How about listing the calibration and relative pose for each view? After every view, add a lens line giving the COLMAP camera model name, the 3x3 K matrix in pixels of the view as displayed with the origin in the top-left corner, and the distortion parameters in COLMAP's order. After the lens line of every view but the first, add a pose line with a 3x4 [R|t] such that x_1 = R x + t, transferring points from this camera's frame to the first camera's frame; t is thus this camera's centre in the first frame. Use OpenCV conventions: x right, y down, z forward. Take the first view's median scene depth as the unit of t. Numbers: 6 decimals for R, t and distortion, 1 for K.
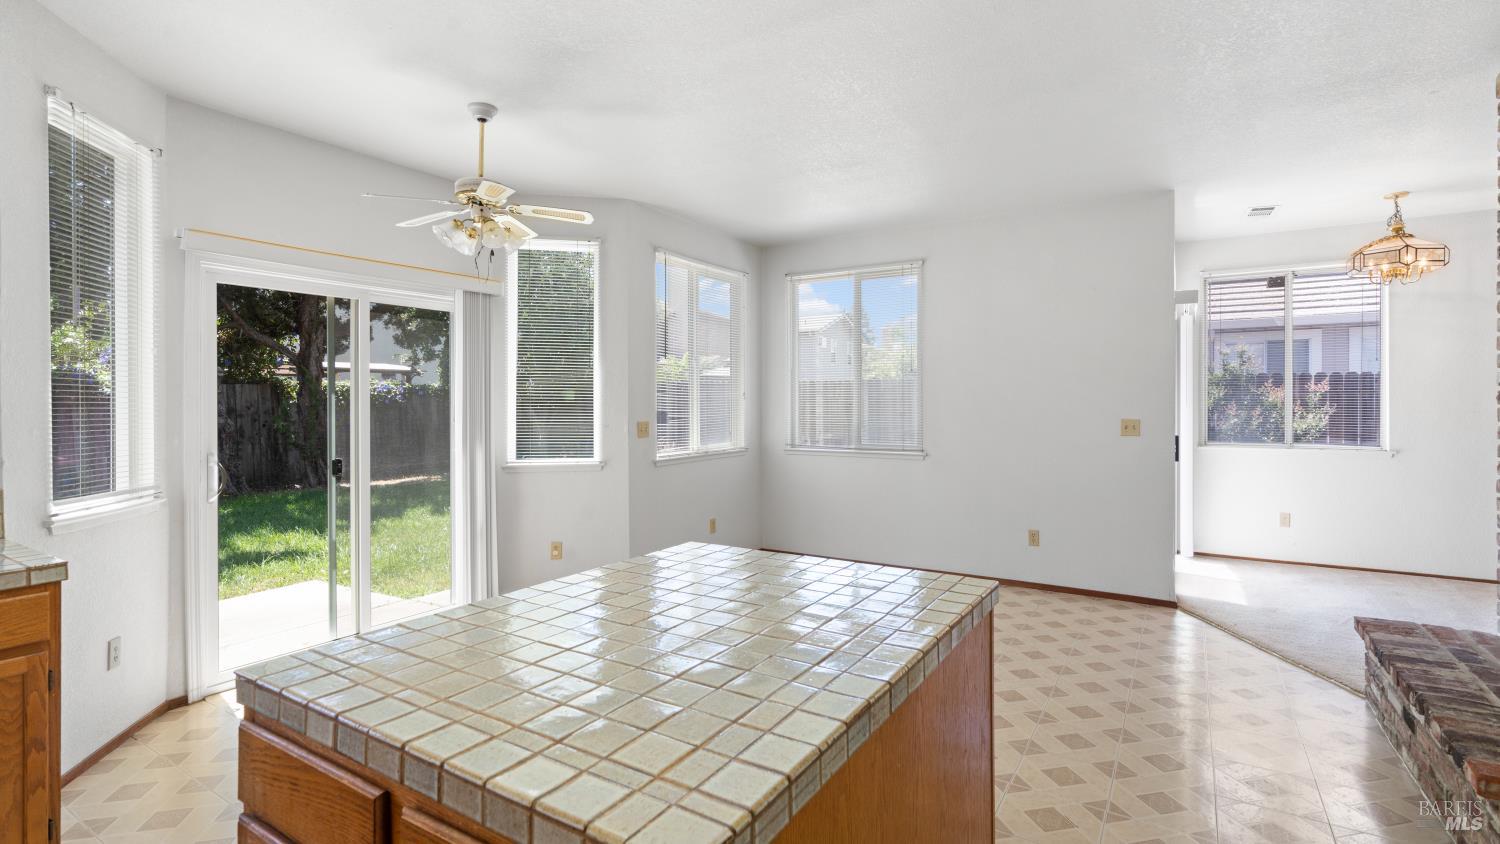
lens RADIAL K [[685.1, 0, 751.6], [0, 685.1, 399.7], [0, 0, 1]] dist [0.000459, 0.000217]
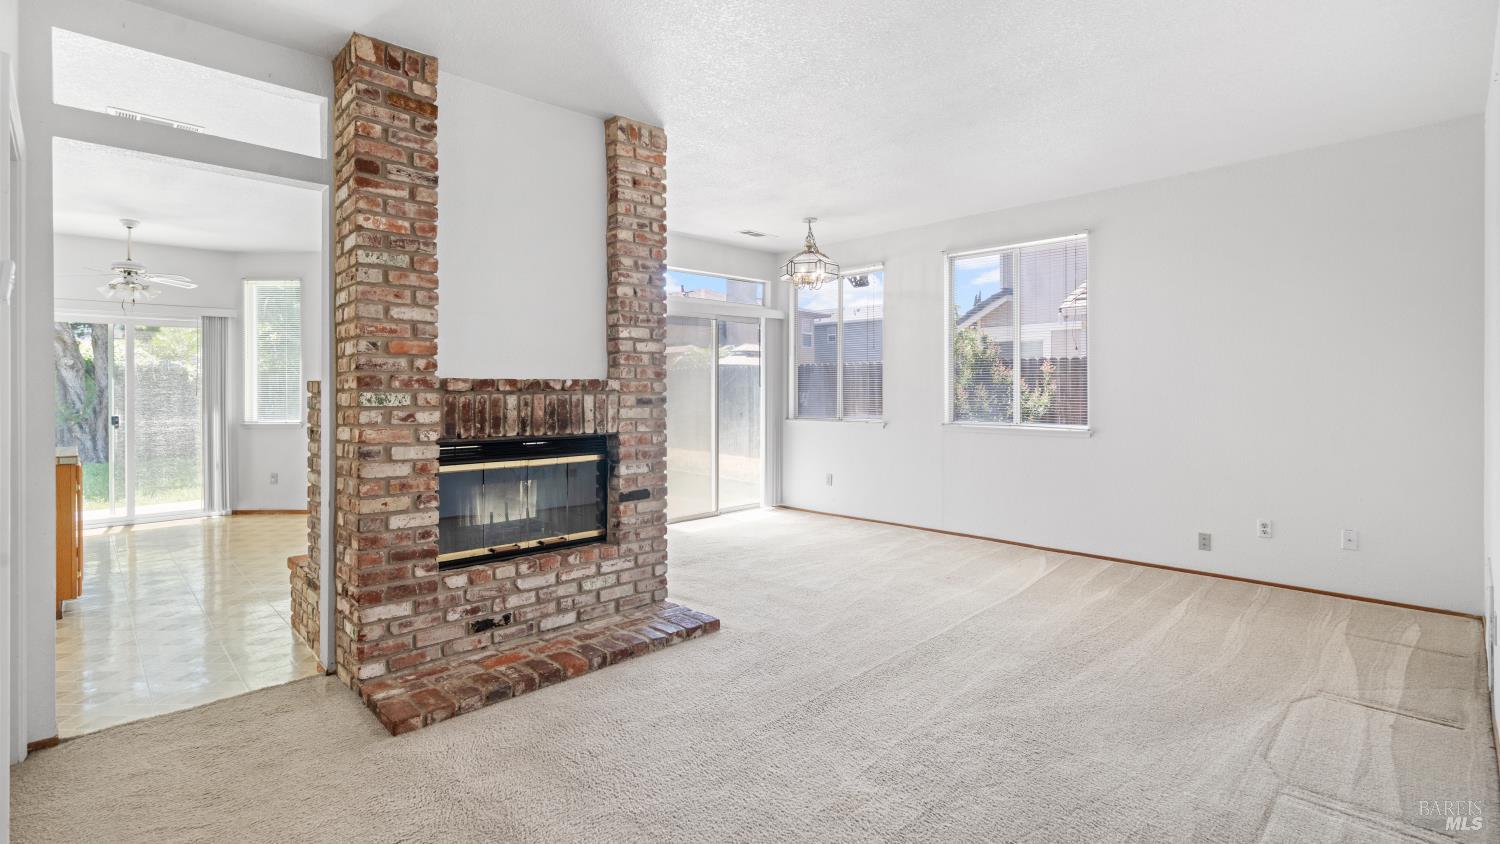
lens RADIAL K [[691.6, 0, 753.7], [0, 691.6, 391.2], [0, 0, 1]] dist [0.002968, 0.000686]
pose [[0.973622, -0.002674, -0.228150, 0.766822], [0.003588, 0.999987, 0.003591, 0.012229], [0.228137, -0.004315, 0.973619, -0.195892]]
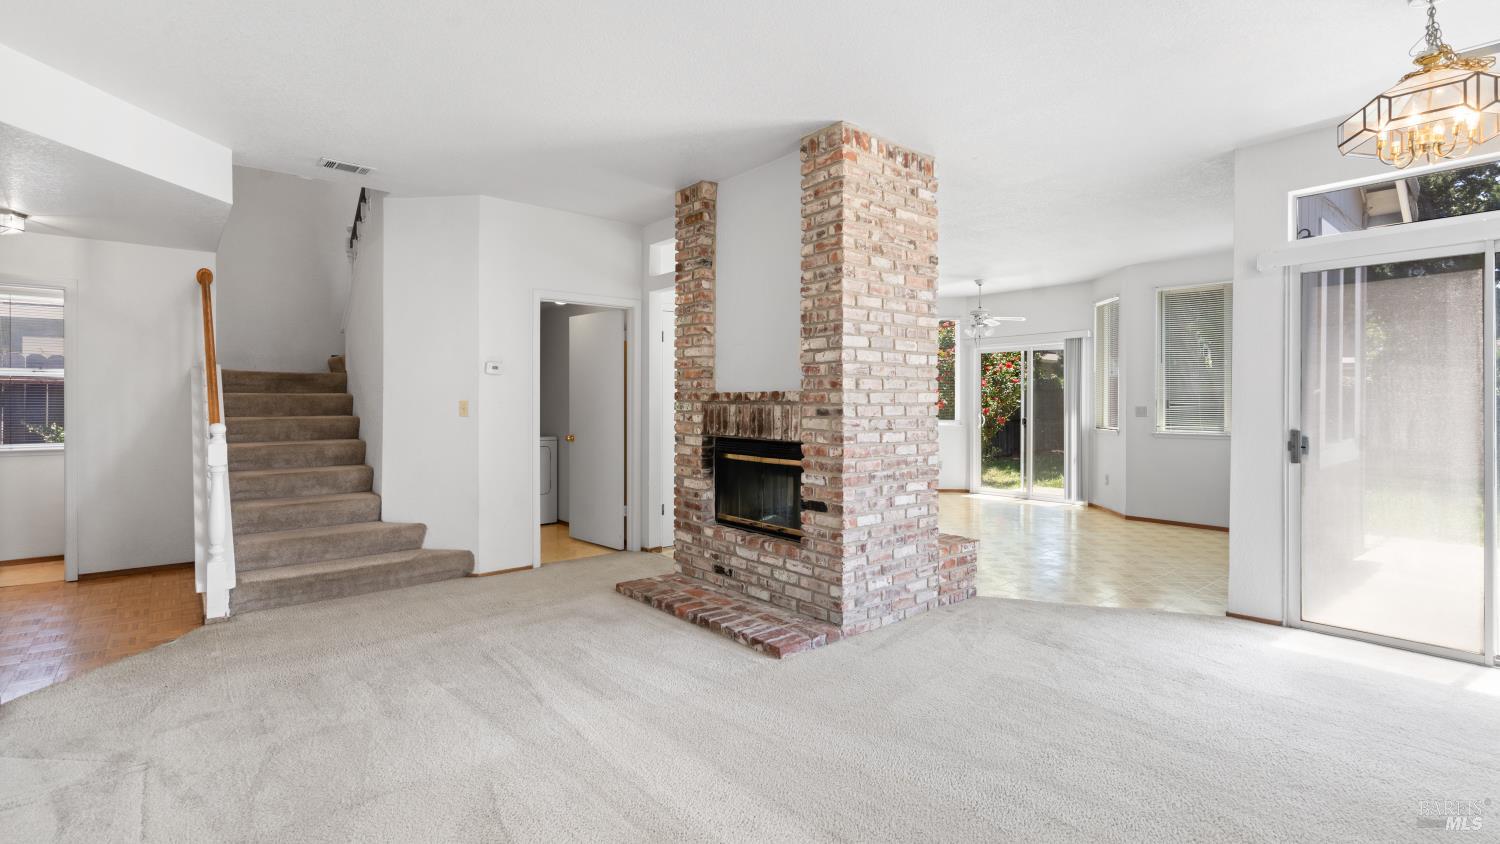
lens RADIAL K [[685.1, 0, 751.6], [0, 685.1, 399.7], [0, 0, 1]] dist [0.000459, 0.000217]
pose [[-0.291703, -0.002350, -0.956506, 1.088422], [0.002768, 0.999991, -0.003301, 0.013692], [0.956505, -0.003610, -0.291694, 0.432118]]
